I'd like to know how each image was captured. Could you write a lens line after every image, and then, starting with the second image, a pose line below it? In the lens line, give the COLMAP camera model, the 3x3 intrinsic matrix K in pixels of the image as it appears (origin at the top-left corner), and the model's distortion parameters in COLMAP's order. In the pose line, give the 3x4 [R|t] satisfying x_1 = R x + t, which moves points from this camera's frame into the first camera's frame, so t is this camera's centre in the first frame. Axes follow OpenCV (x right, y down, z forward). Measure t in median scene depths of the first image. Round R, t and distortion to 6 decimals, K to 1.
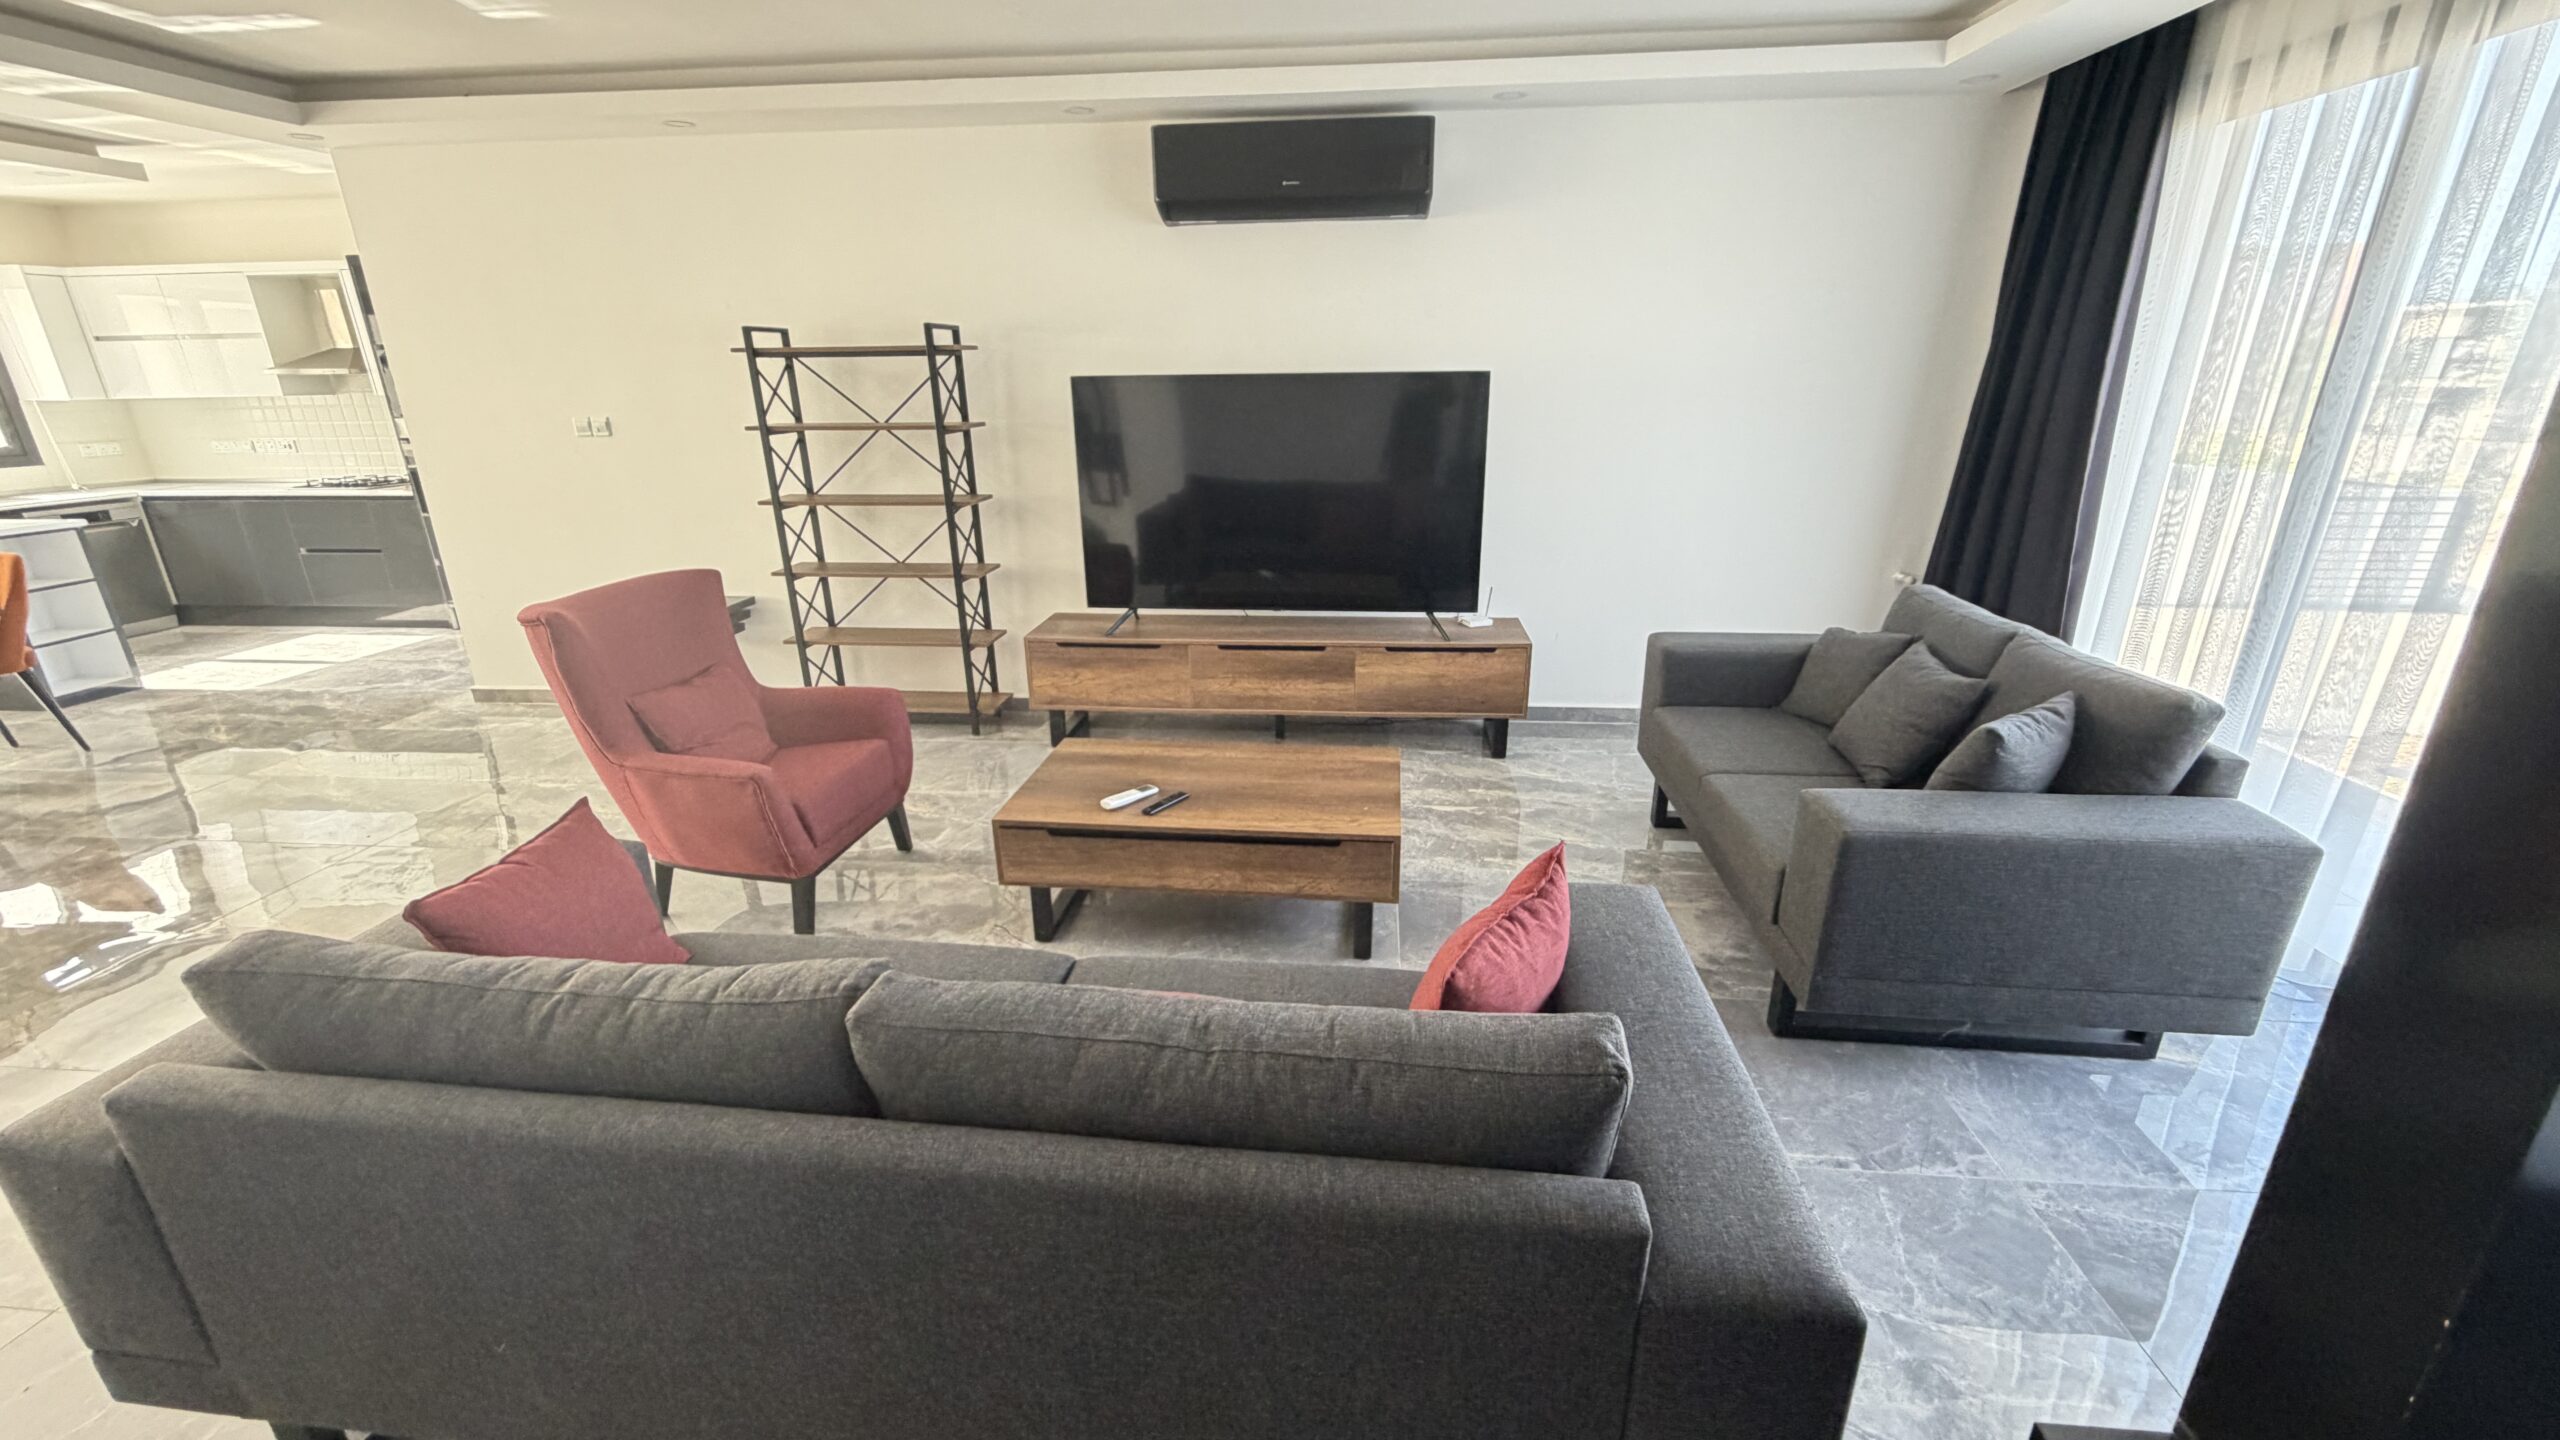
lens RADIAL K [[1017.9, 0, 1279.9], [0, 1017.9, 720.9], [0, 0, 1]] dist [0.001791, -0.000014]
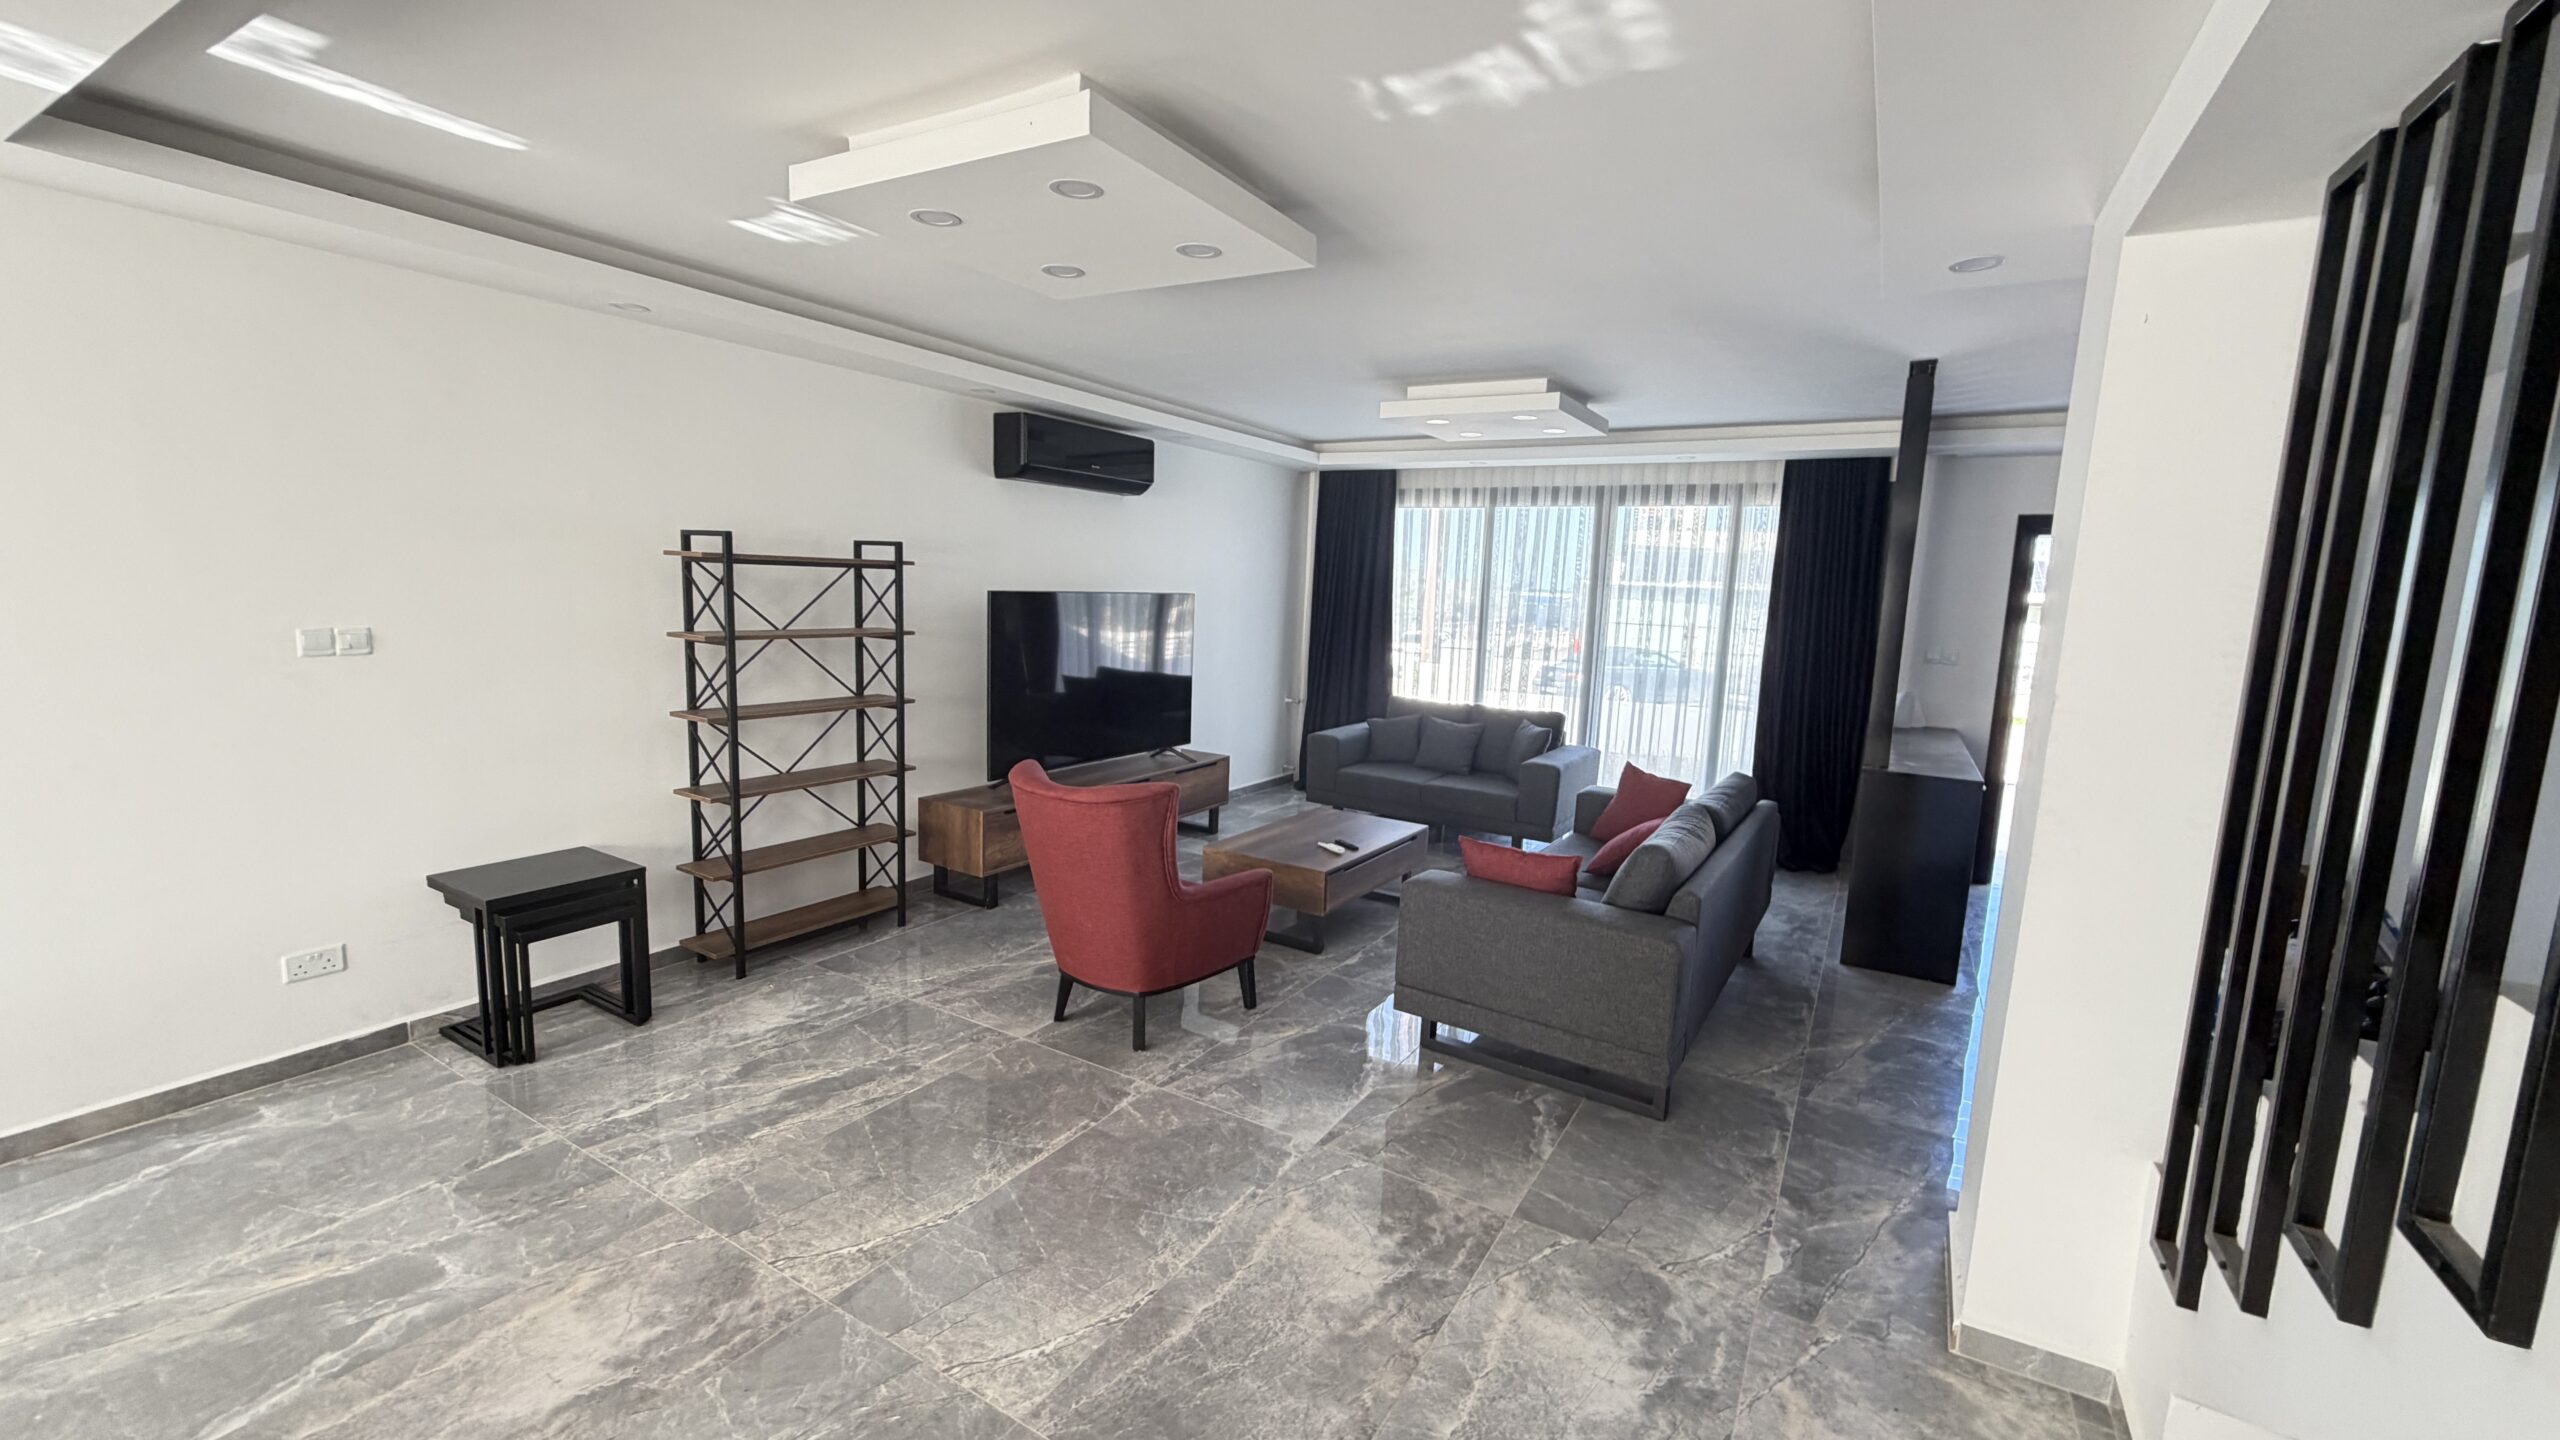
lens RADIAL K [[1017.9, 0, 1279.9], [0, 1017.9, 720.9], [0, 0, 1]] dist [0.001791, -0.000014]
pose [[0.432936, -0.097655, 0.896119, -1.192568], [0.248079, 0.968634, -0.014295, -0.088192], [-0.866616, 0.228497, 0.443583, 0.206737]]
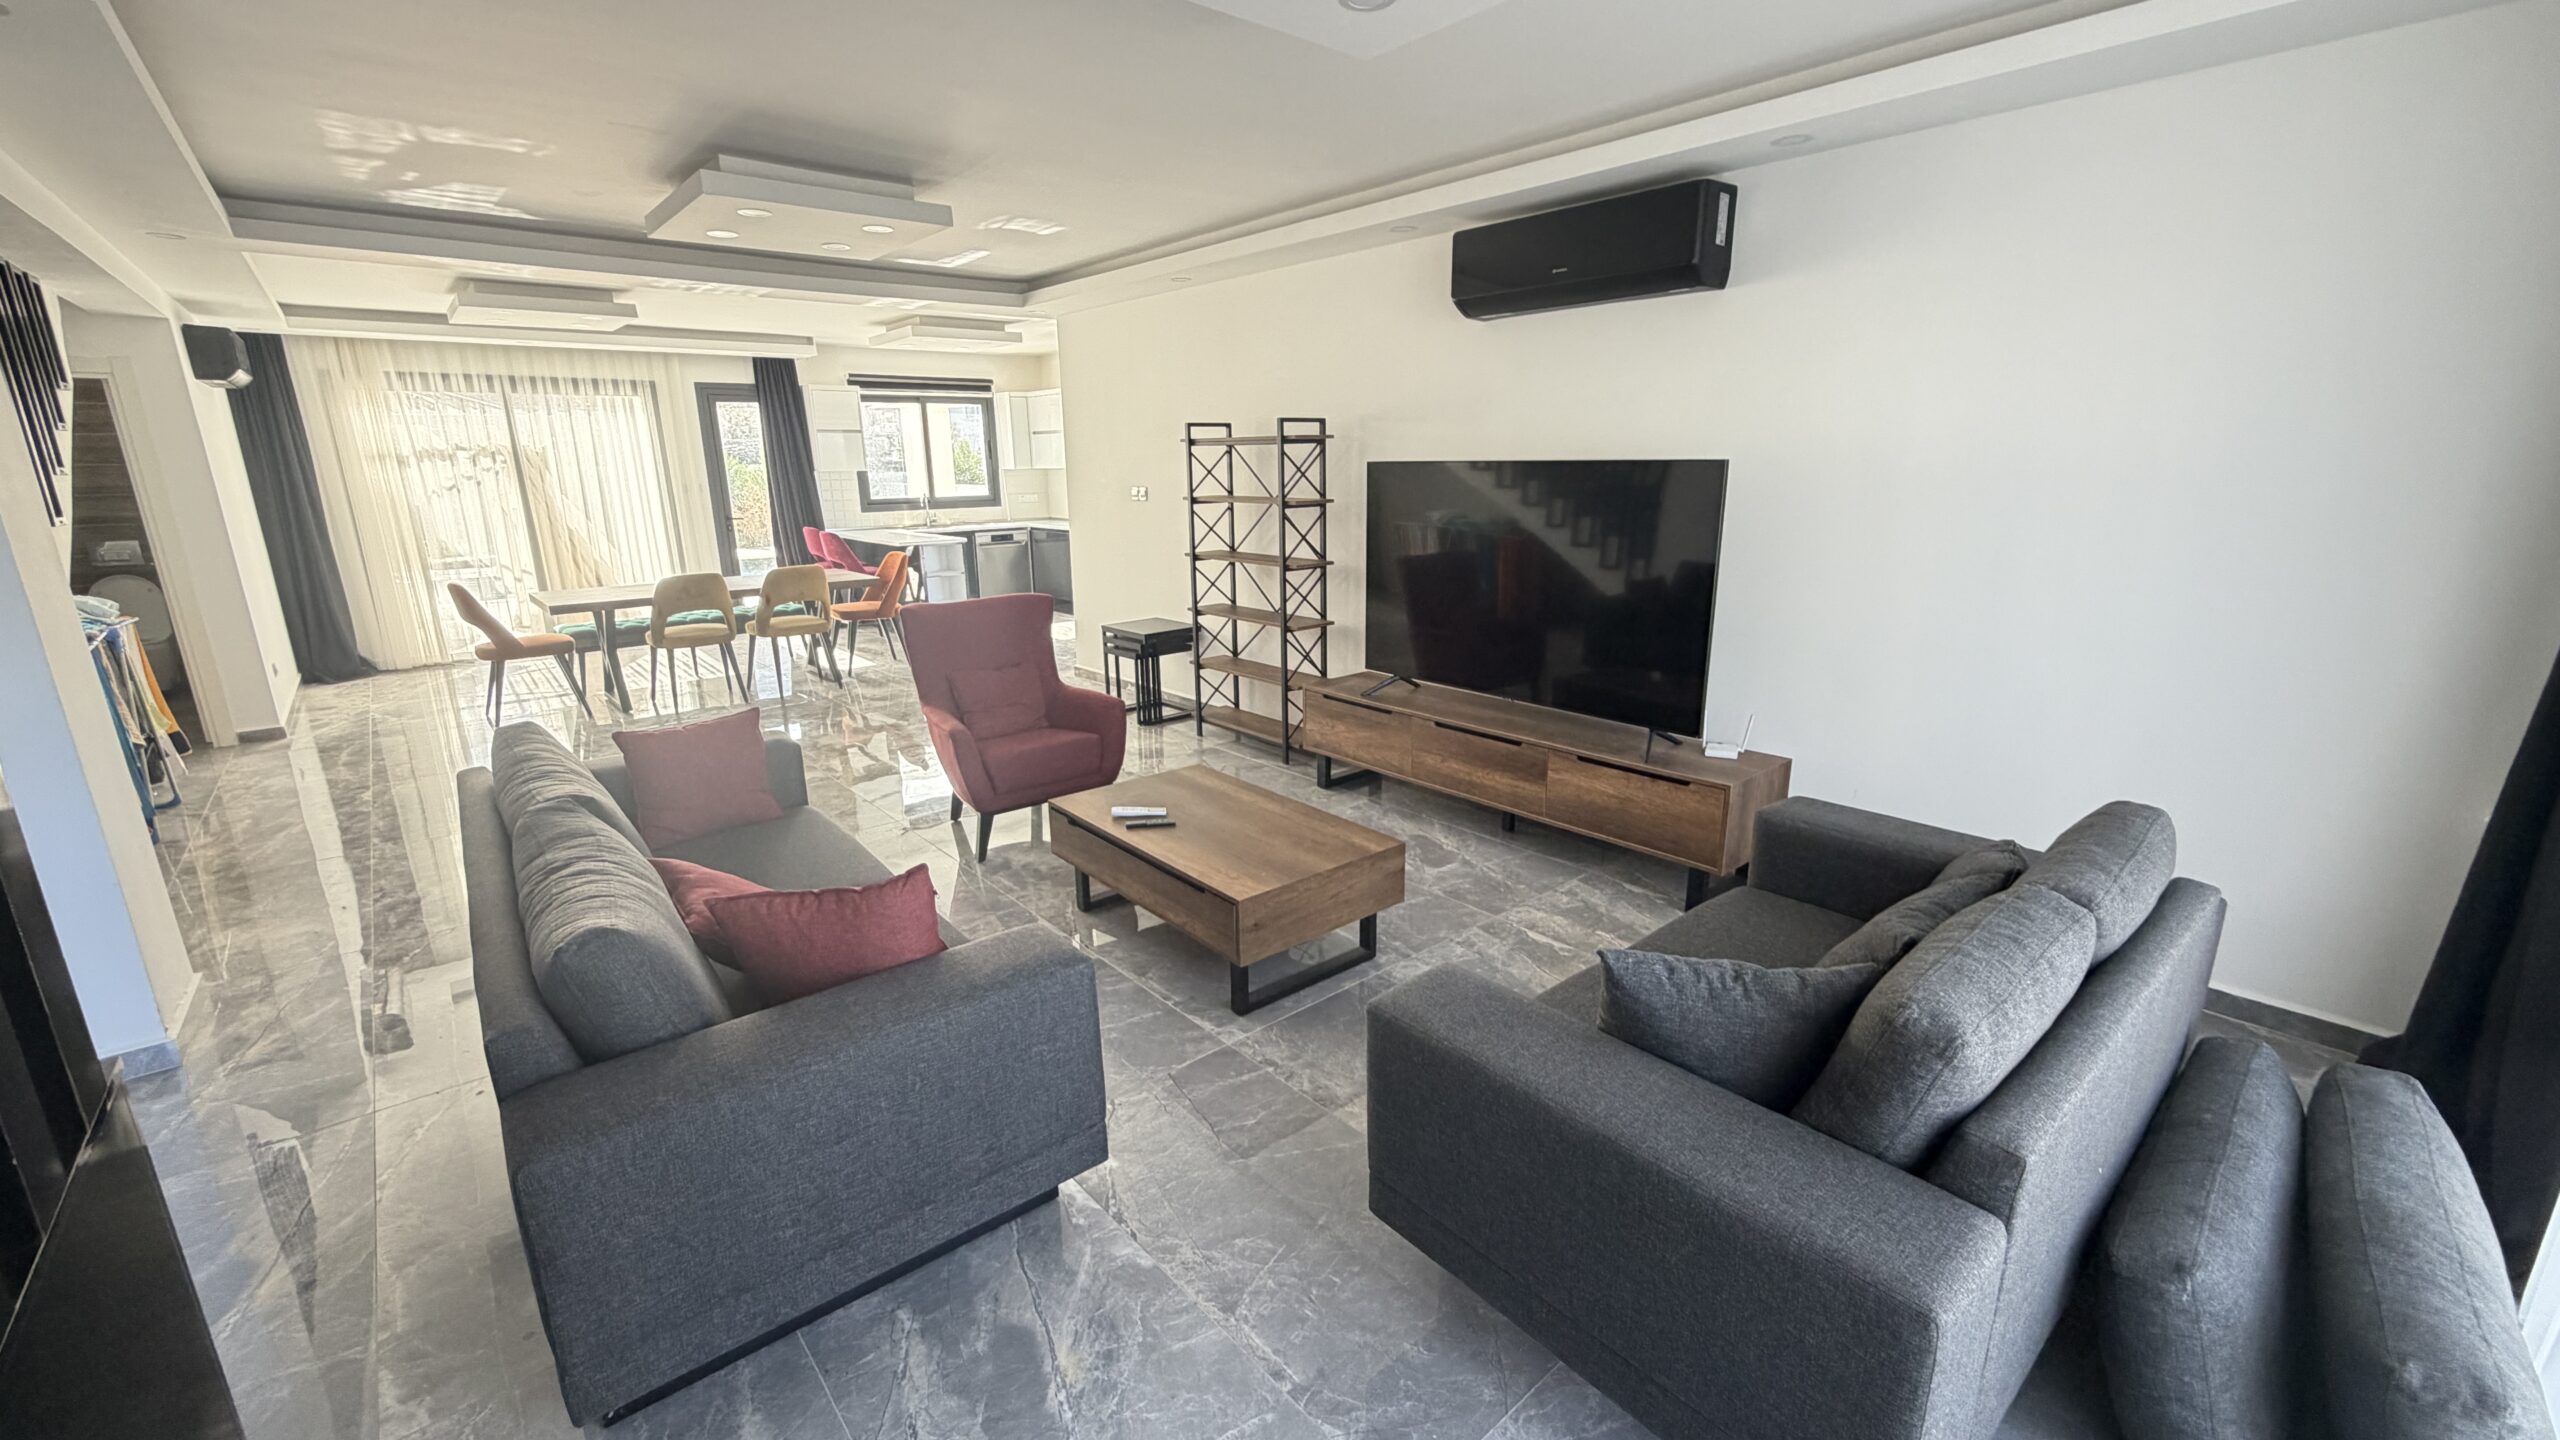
lens RADIAL K [[1018.7, 0, 1280.0], [0, 1018.7, 720.0], [0, 0, 1]] dist [0.001780, 0.000019]
pose [[0.722834, 0.176329, -0.668146, 0.535001], [-0.220058, 0.975296, 0.019318, -0.064856], [0.655046, 0.133067, 0.743780, 0.149634]]
